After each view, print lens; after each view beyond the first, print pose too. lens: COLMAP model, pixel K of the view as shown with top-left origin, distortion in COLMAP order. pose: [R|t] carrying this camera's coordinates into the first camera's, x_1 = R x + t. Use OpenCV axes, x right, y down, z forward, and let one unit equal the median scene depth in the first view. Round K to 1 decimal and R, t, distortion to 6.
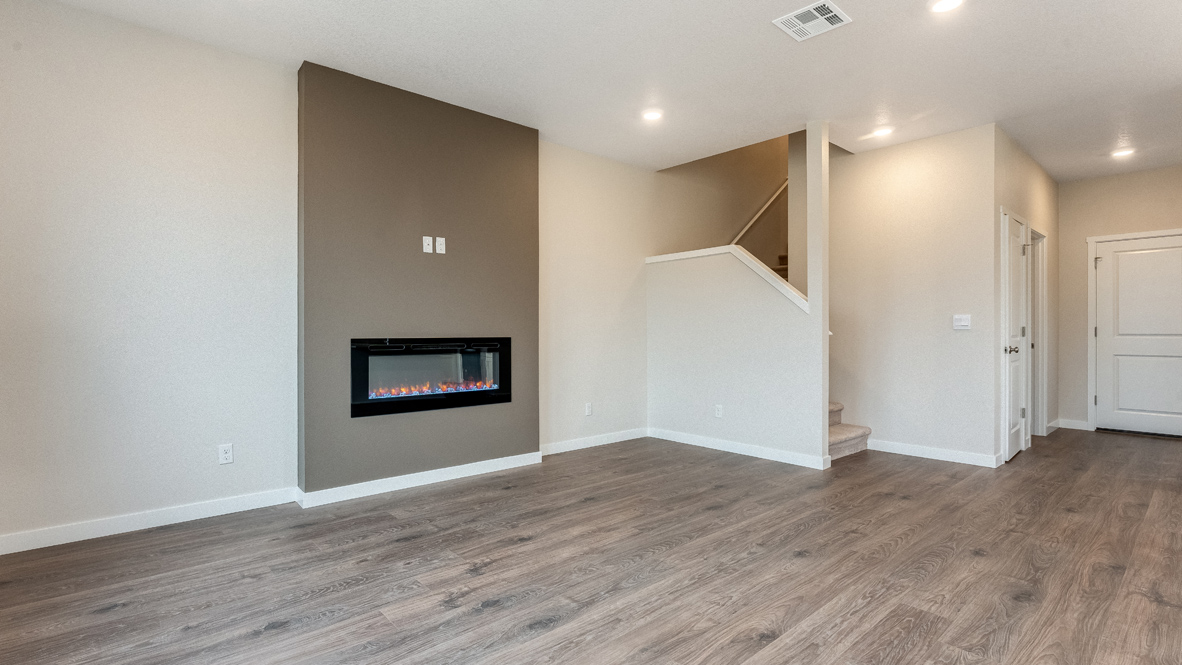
lens RADIAL K [[551.9, 0, 590.9], [0, 551.9, 336.1], [0, 0, 1]] dist [-0.002246, -0.001122]
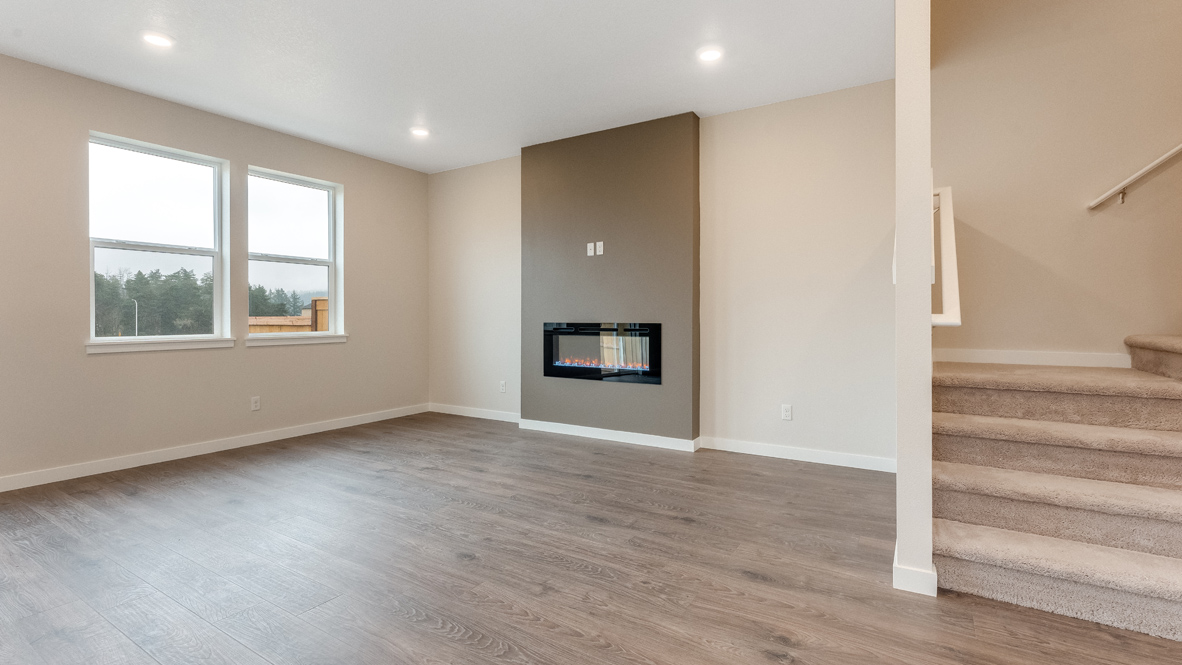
lens RADIAL K [[541.3, 0, 588.2], [0, 541.3, 325.5], [0, 0, 1]] dist [-0.003955, -0.000543]
pose [[0.280681, 0.013324, -0.959709, 1.164096], [-0.007883, 0.999902, 0.011577, -0.006293], [0.959769, 0.004316, 0.280759, 0.833930]]
